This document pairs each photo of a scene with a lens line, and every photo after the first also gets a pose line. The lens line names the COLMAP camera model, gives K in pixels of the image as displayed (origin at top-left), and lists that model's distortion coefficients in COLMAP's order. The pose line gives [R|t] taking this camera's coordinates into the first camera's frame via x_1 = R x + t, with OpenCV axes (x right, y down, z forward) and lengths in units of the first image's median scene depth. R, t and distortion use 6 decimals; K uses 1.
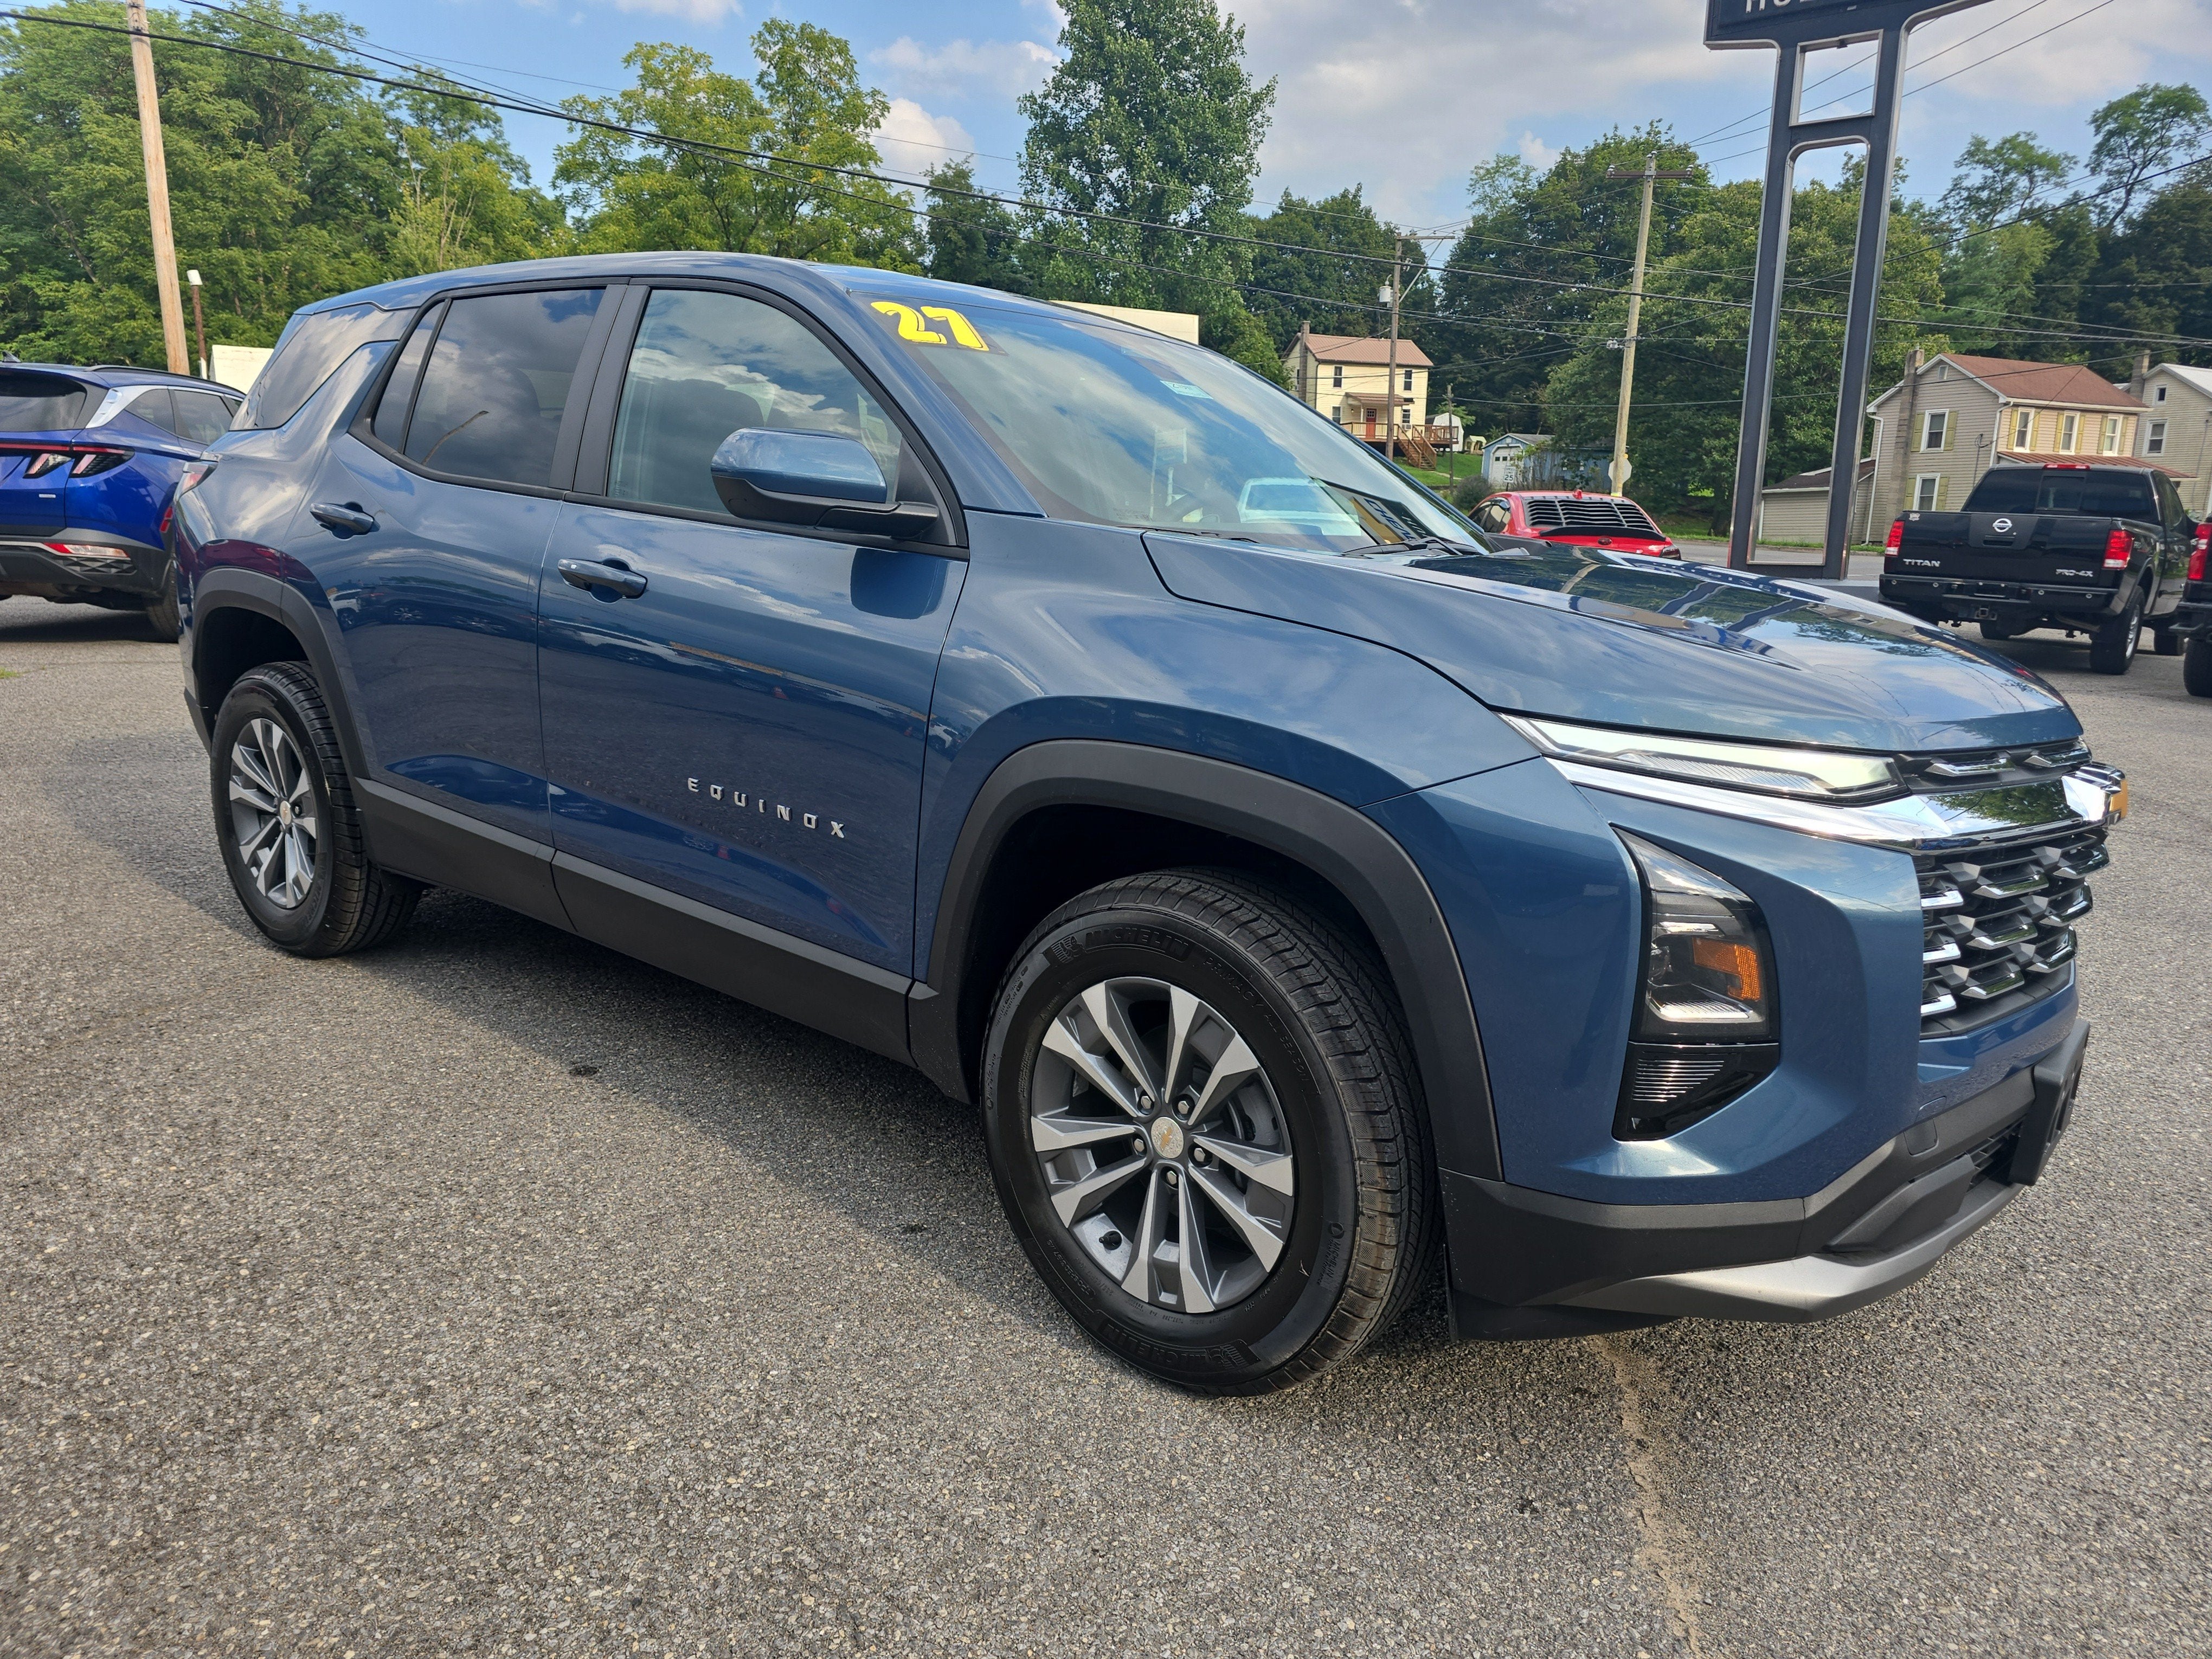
lens RADIAL K [[1478.5, 0, 1112.3], [0, 1478.5, 840.8], [0, 0, 1]] dist [0.052337, -0.038136]
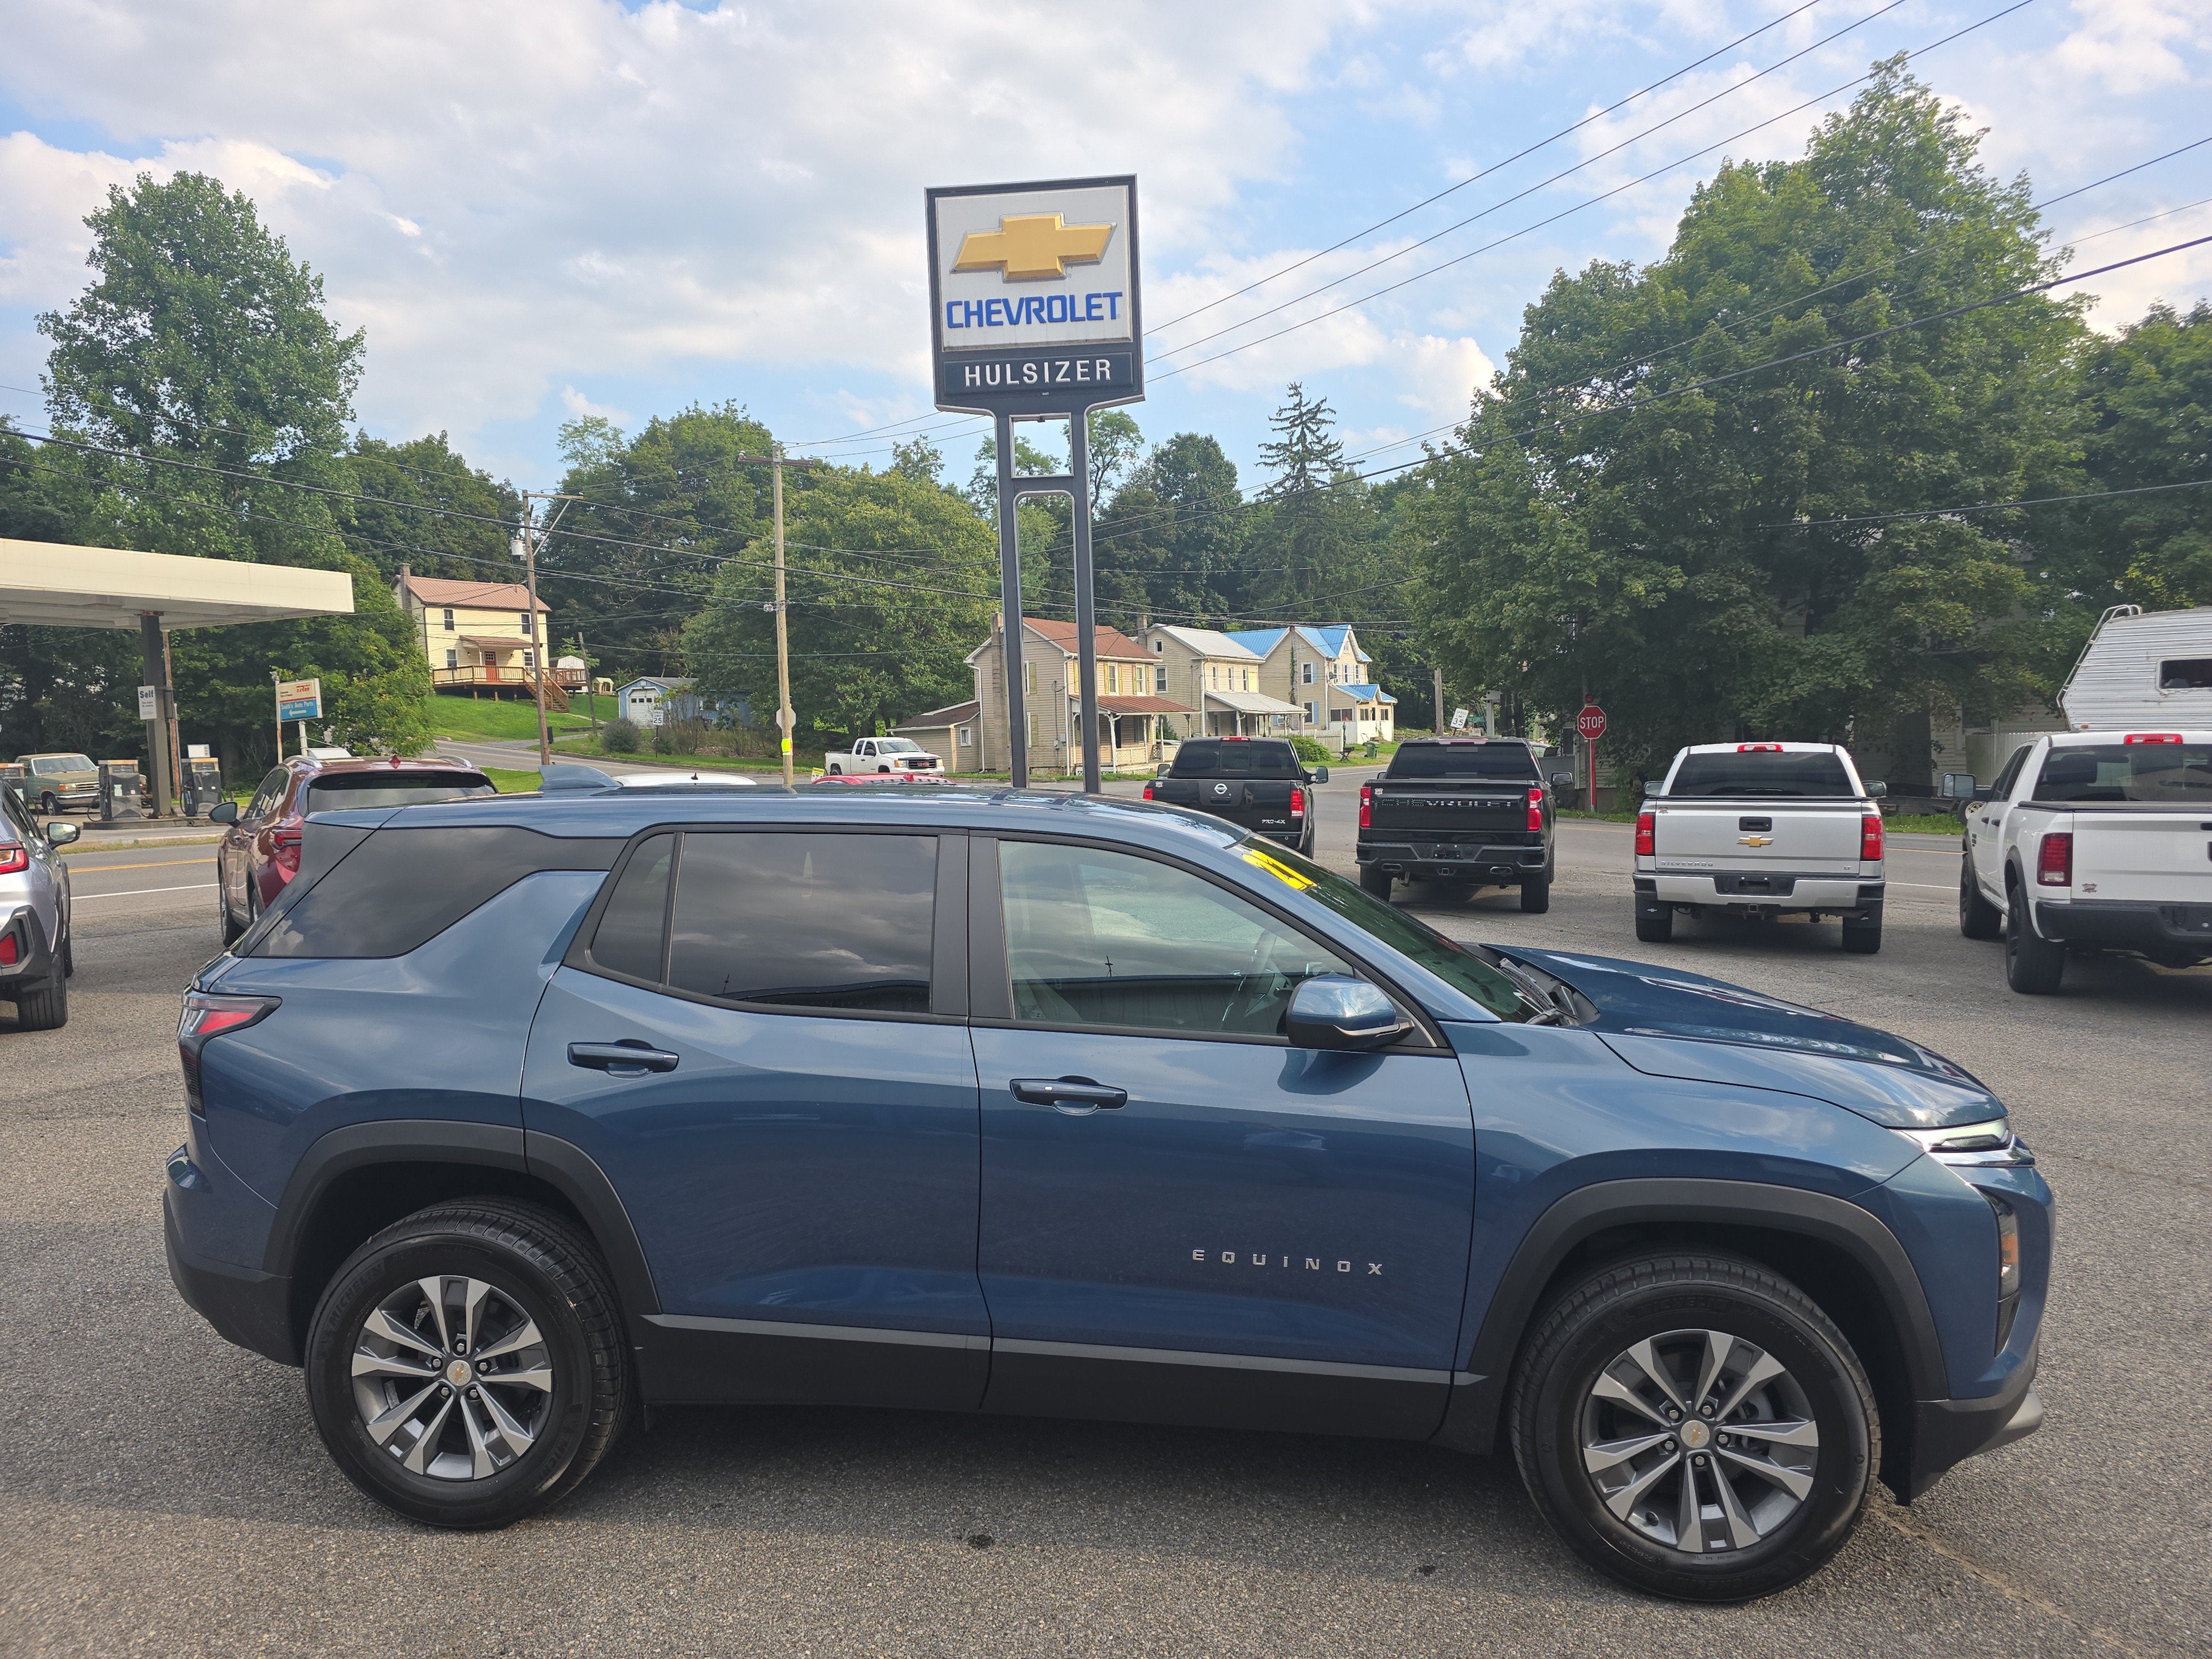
lens RADIAL K [[1473.0, 0, 1115.3], [0, 1473.0, 831.5], [0, 0, 1]] dist [0.044870, -0.034754]
pose [[0.836826, -0.071392, 0.542794, -0.168240], [0.155465, 0.981634, -0.110569, -0.044332], [-0.524931, 0.176912, 0.832556, -0.008035]]
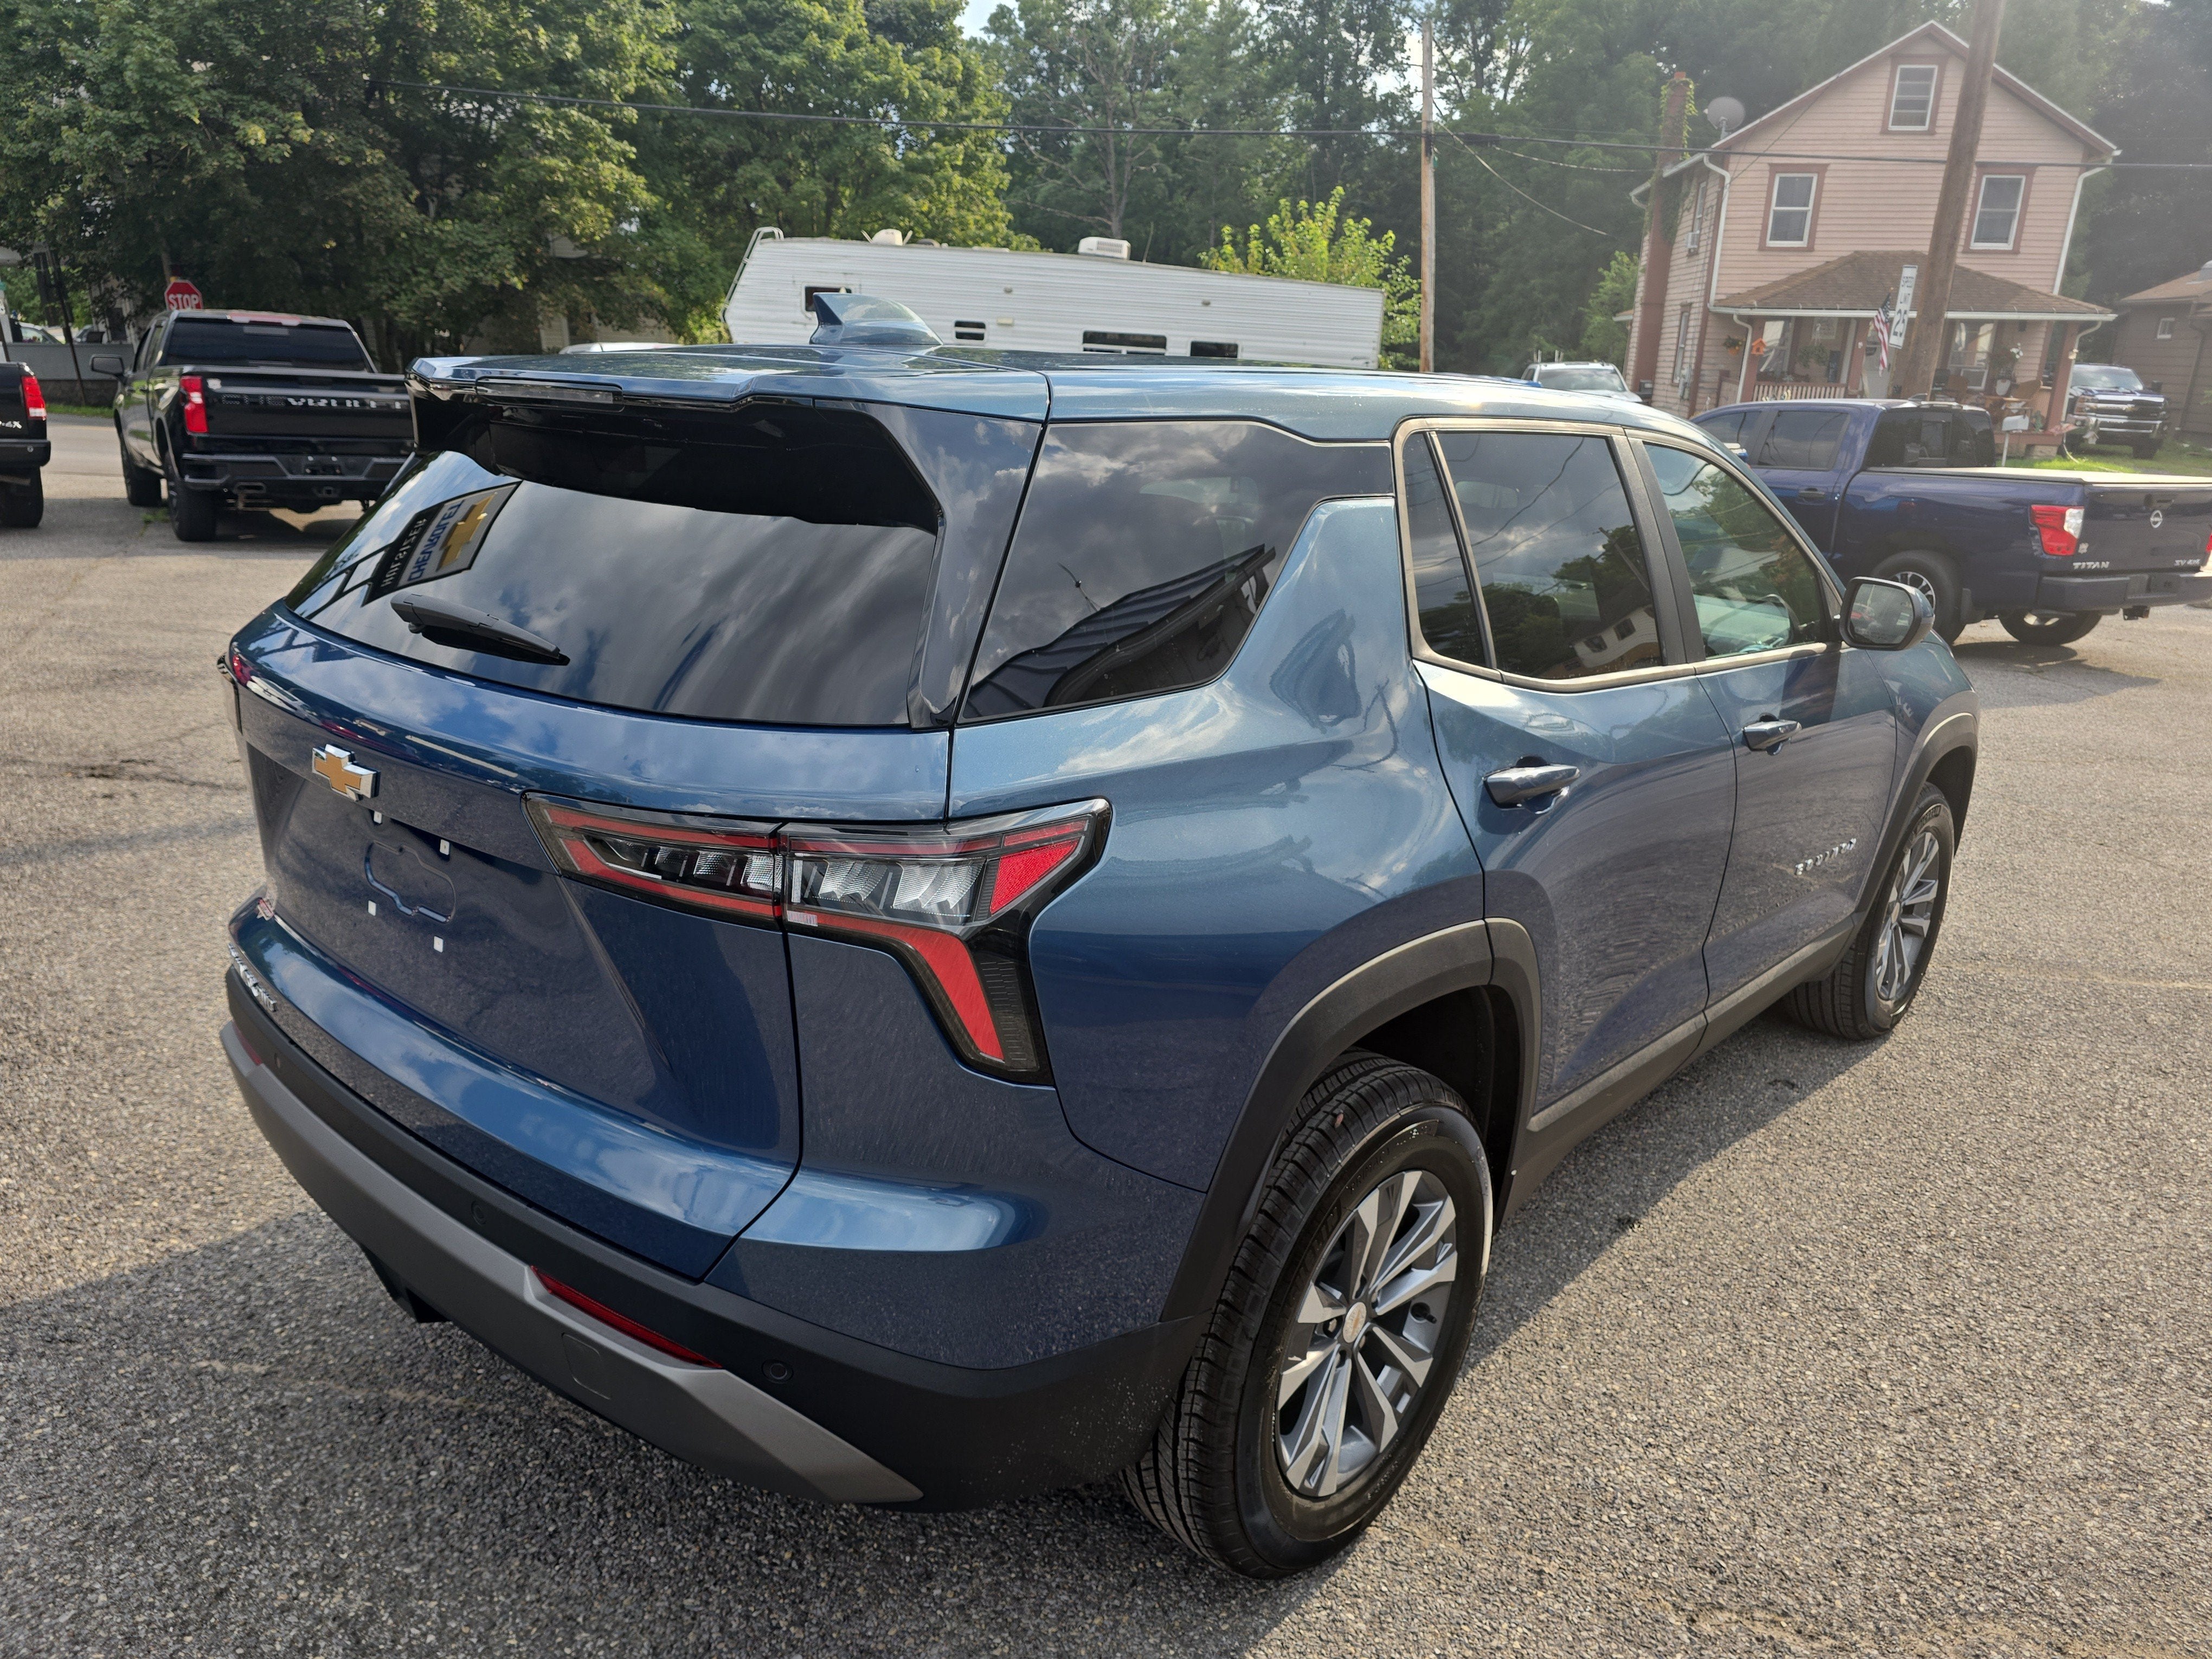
lens RADIAL K [[1490.1, 0, 1110.7], [0, 1490.1, 836.5], [0, 0, 1]] dist [0.044757, -0.031495]
pose [[0.059388, -0.321600, 0.945011, -0.253949], [0.182891, 0.934163, 0.306415, -0.093979], [-0.981338, 0.154637, 0.114296, 0.242490]]
